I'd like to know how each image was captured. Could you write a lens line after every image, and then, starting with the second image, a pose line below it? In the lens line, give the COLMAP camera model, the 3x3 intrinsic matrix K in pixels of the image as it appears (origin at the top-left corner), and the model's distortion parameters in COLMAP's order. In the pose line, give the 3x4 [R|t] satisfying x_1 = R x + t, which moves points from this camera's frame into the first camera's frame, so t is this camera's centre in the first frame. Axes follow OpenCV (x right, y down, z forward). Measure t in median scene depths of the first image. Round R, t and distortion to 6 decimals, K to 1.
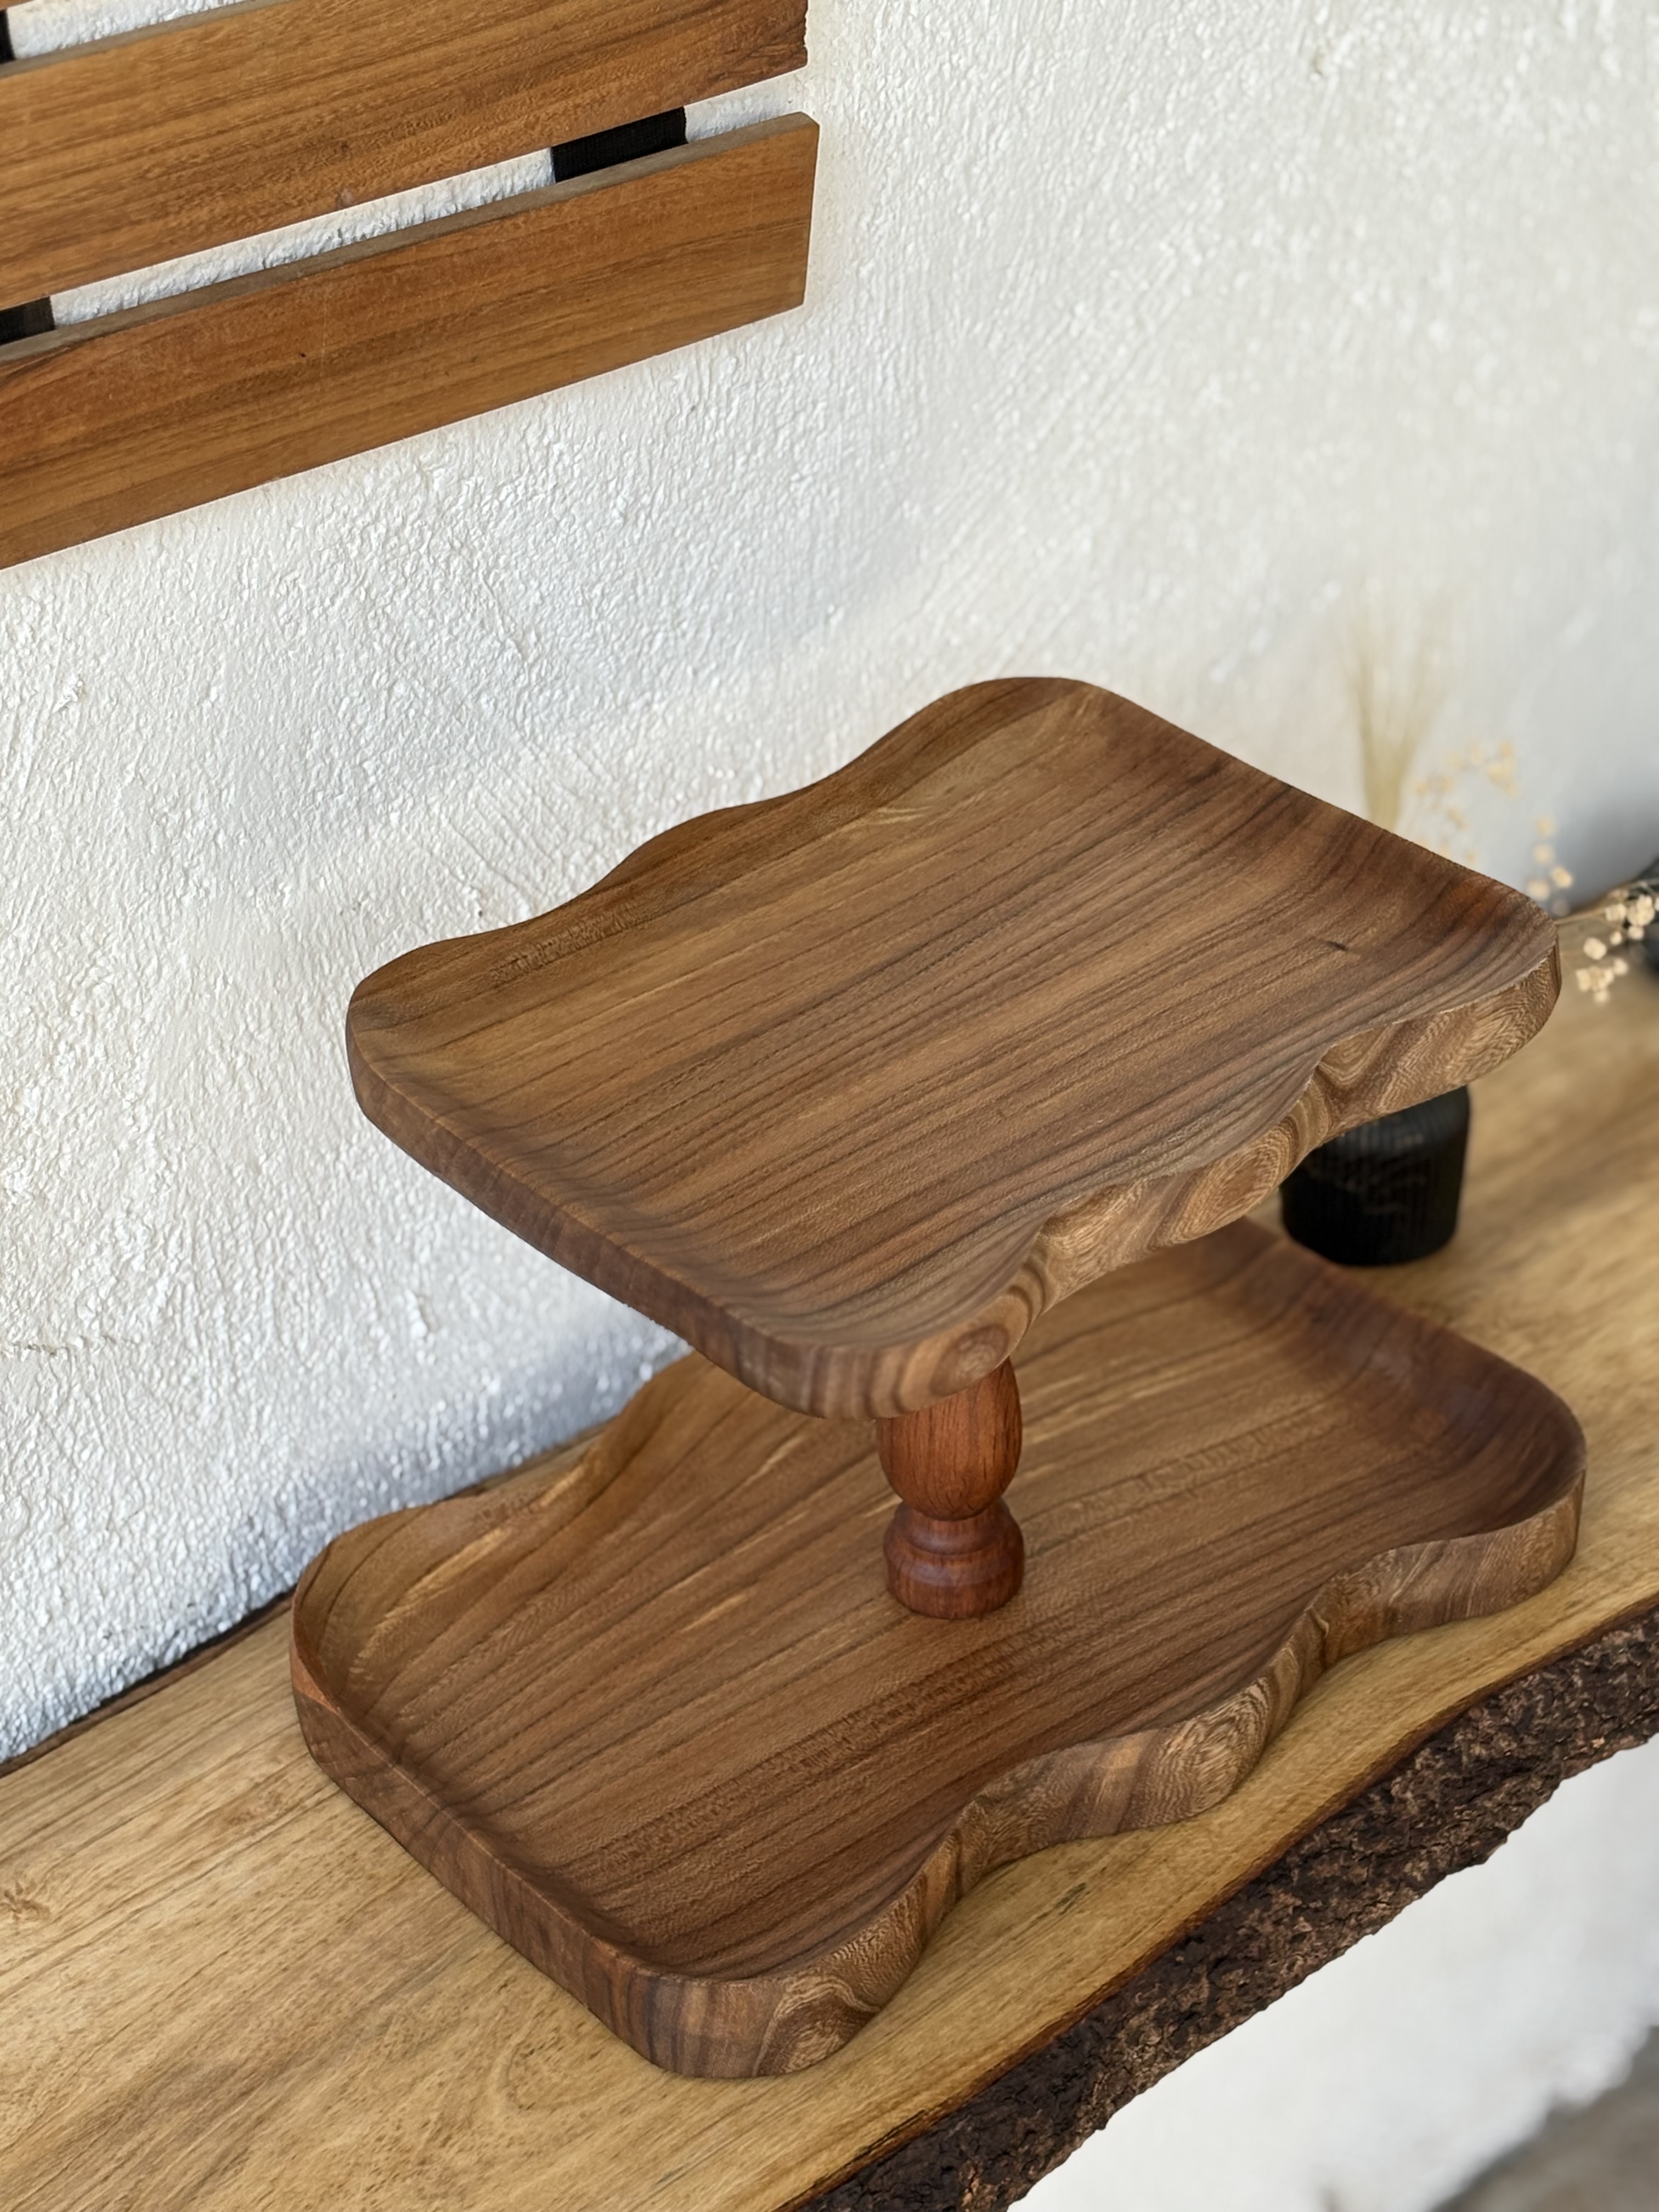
lens RADIAL K [[4340.3, 0, 859.7], [0, 4340.3, 1079.9], [0, 0, 1]] dist [0.266803, -1.242213]
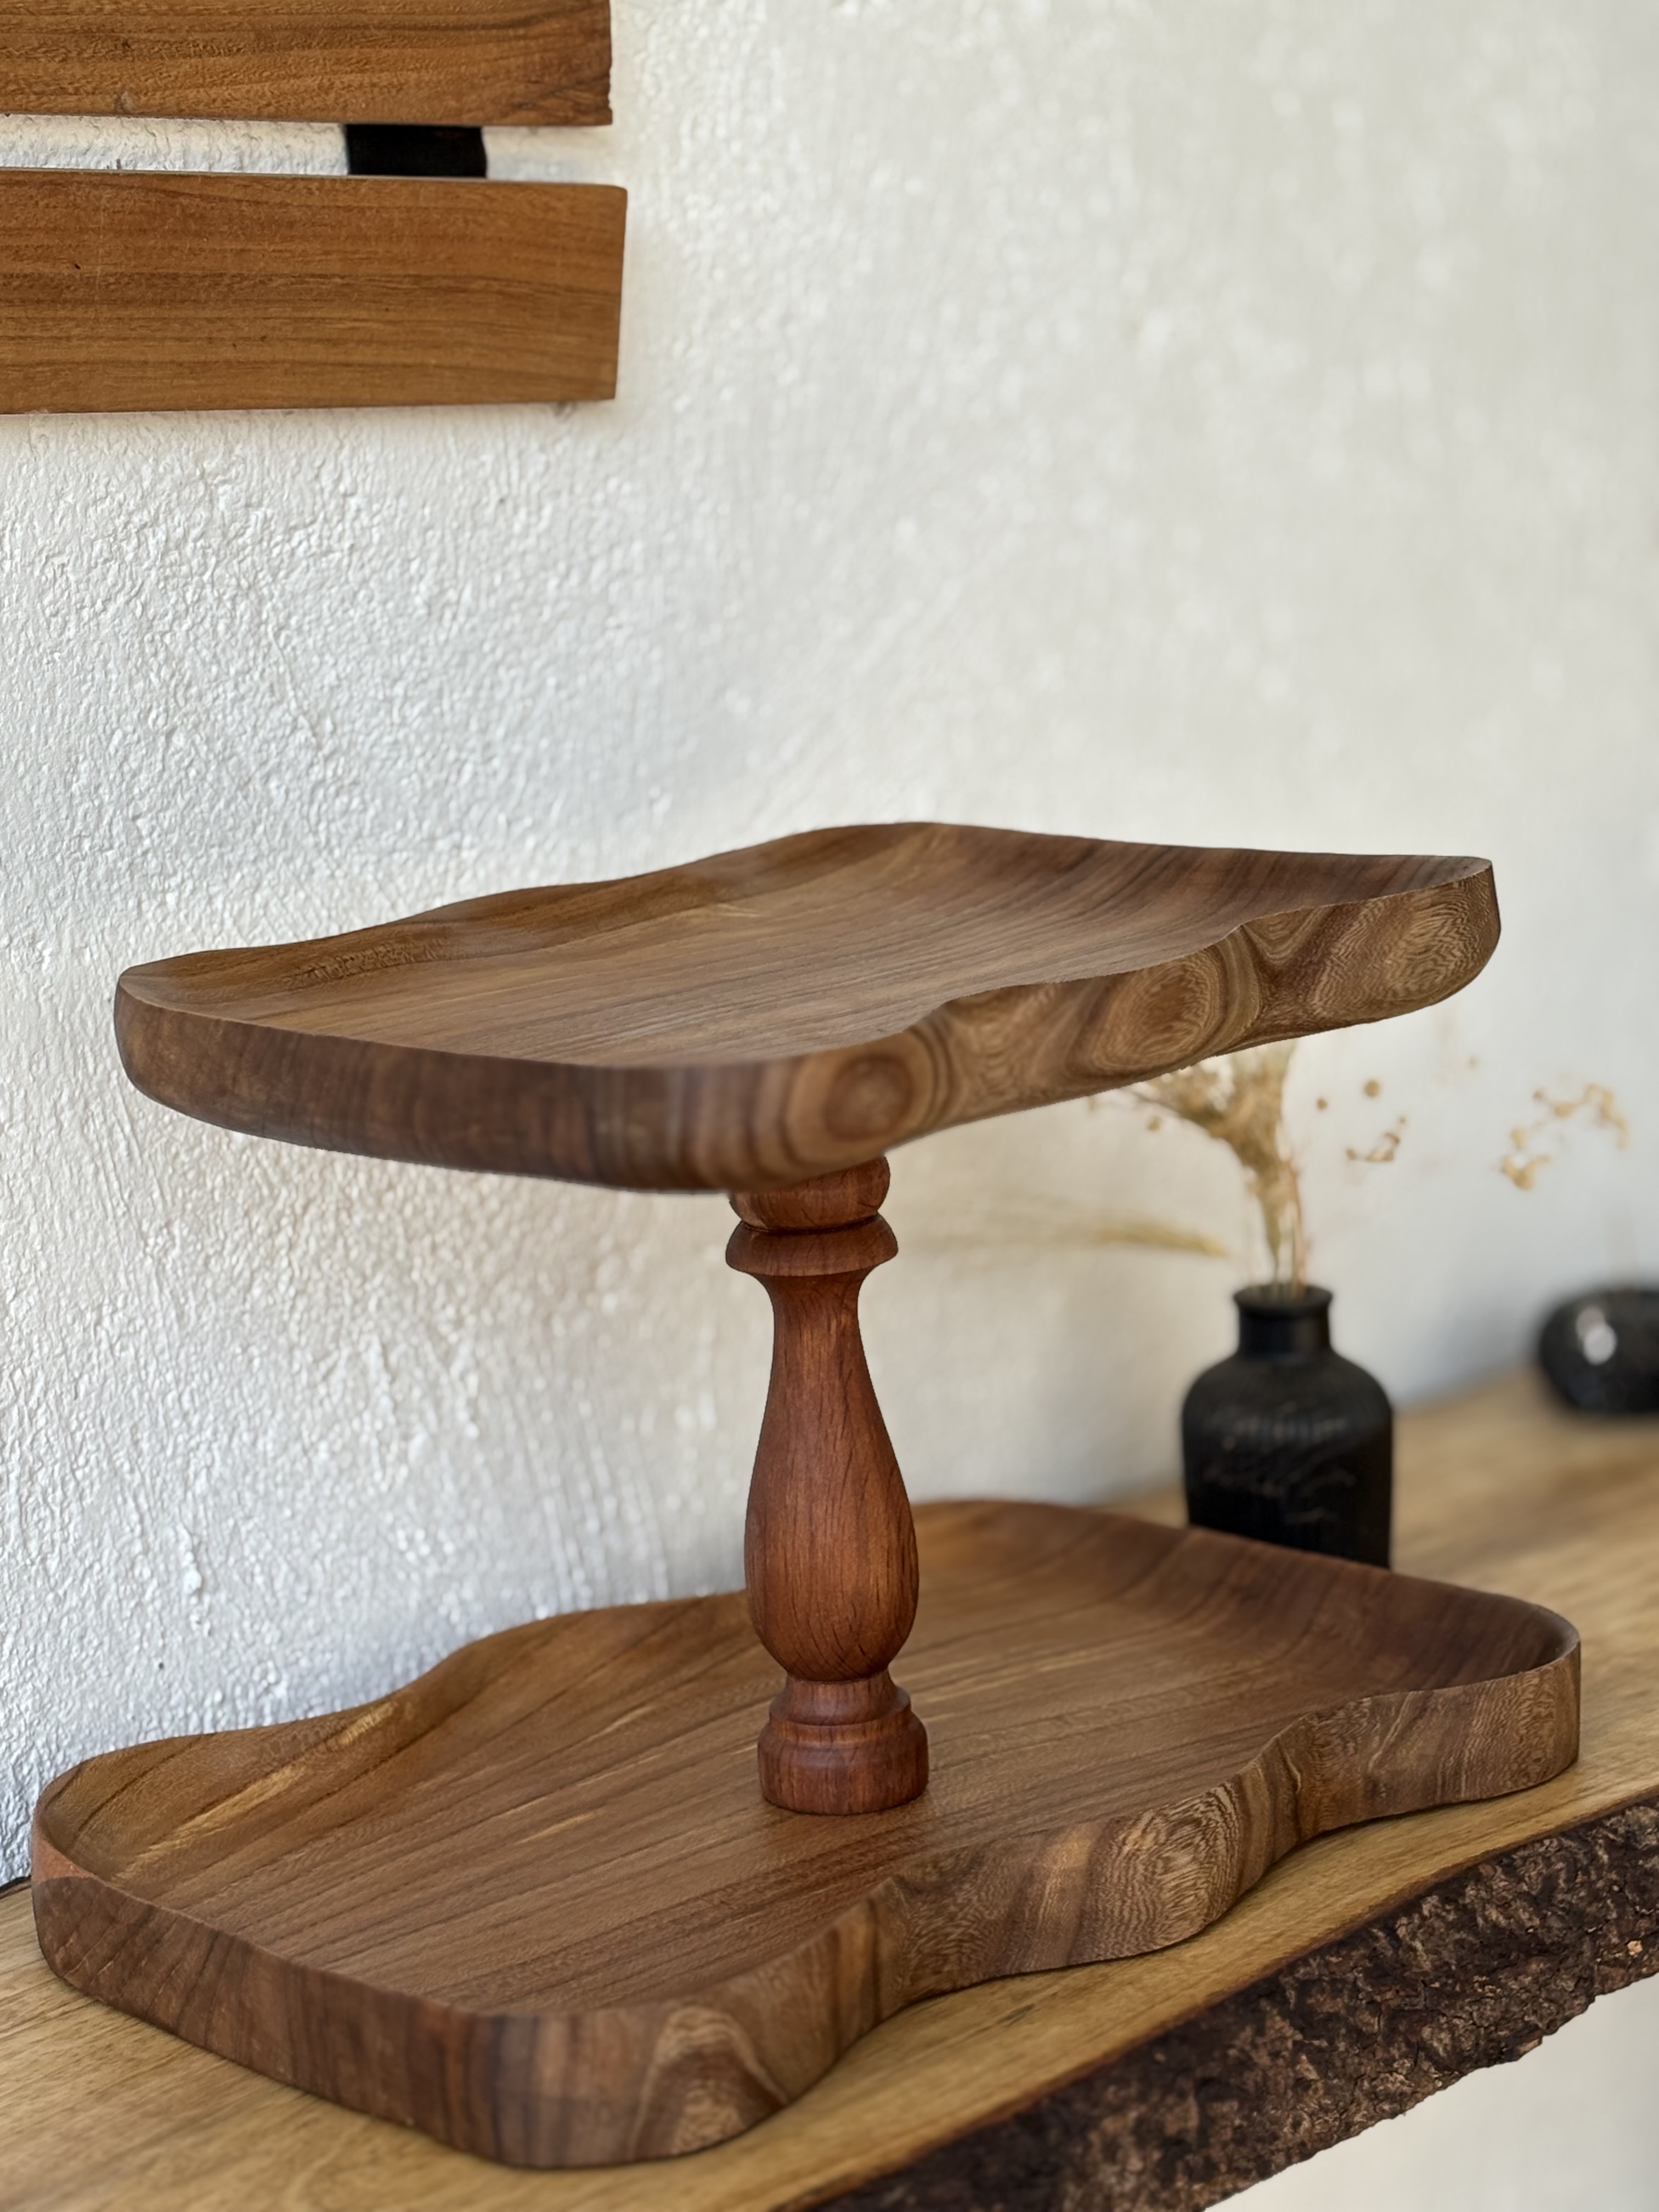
lens RADIAL K [[4324.6, 0, 863.3], [0, 4324.6, 1097.3], [0, 0, 1]] dist [0.270578, -1.240991]
pose [[0.997567, -0.030948, 0.062465, -0.023322], [0.052474, 0.923255, -0.380586, 0.321520], [-0.045893, 0.382938, 0.922633, 0.195106]]
